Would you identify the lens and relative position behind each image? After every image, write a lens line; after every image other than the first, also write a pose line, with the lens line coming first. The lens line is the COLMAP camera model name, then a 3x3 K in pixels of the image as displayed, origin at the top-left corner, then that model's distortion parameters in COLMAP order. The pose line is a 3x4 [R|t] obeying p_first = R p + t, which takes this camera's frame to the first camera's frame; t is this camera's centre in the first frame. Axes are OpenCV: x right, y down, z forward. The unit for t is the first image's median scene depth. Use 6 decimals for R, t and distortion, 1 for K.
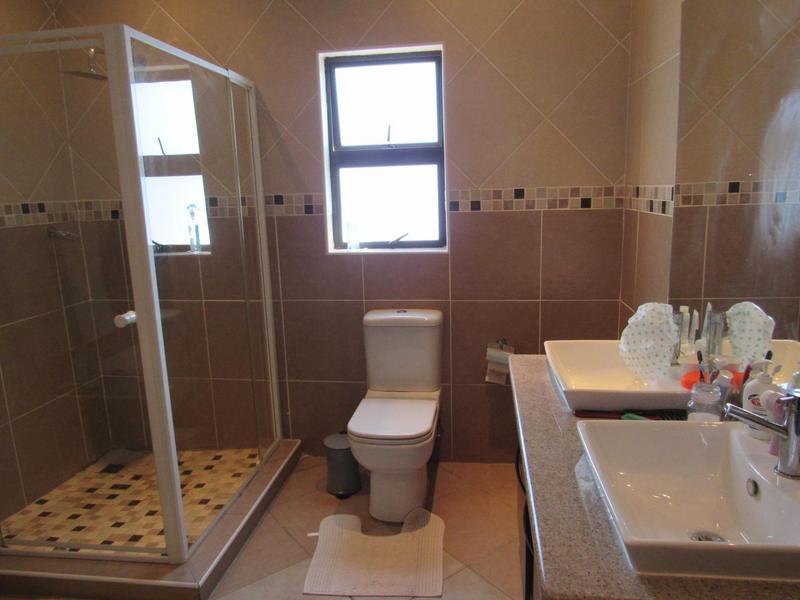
lens RADIAL K [[567.1, 0, 401.4], [0, 567.1, 301.5], [0, 0, 1]] dist [-0.039238, 0.013439]
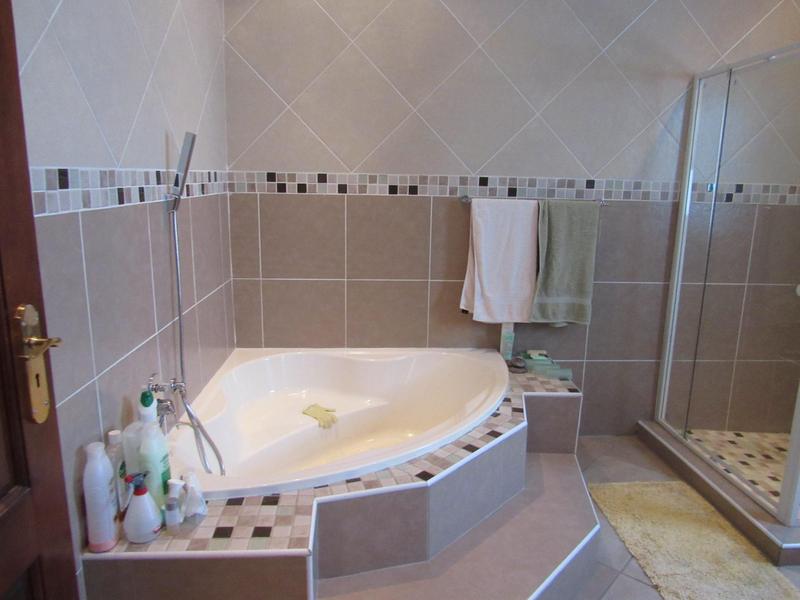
lens RADIAL K [[567.1, 0, 401.1], [0, 567.1, 297.3], [0, 0, 1]] dist [-0.039238, 0.013439]
pose [[0.194131, 0.241795, -0.950709, 0.314167], [-0.218632, 0.955435, 0.198353, -0.004124], [0.956302, 0.169349, 0.238343, -0.036154]]
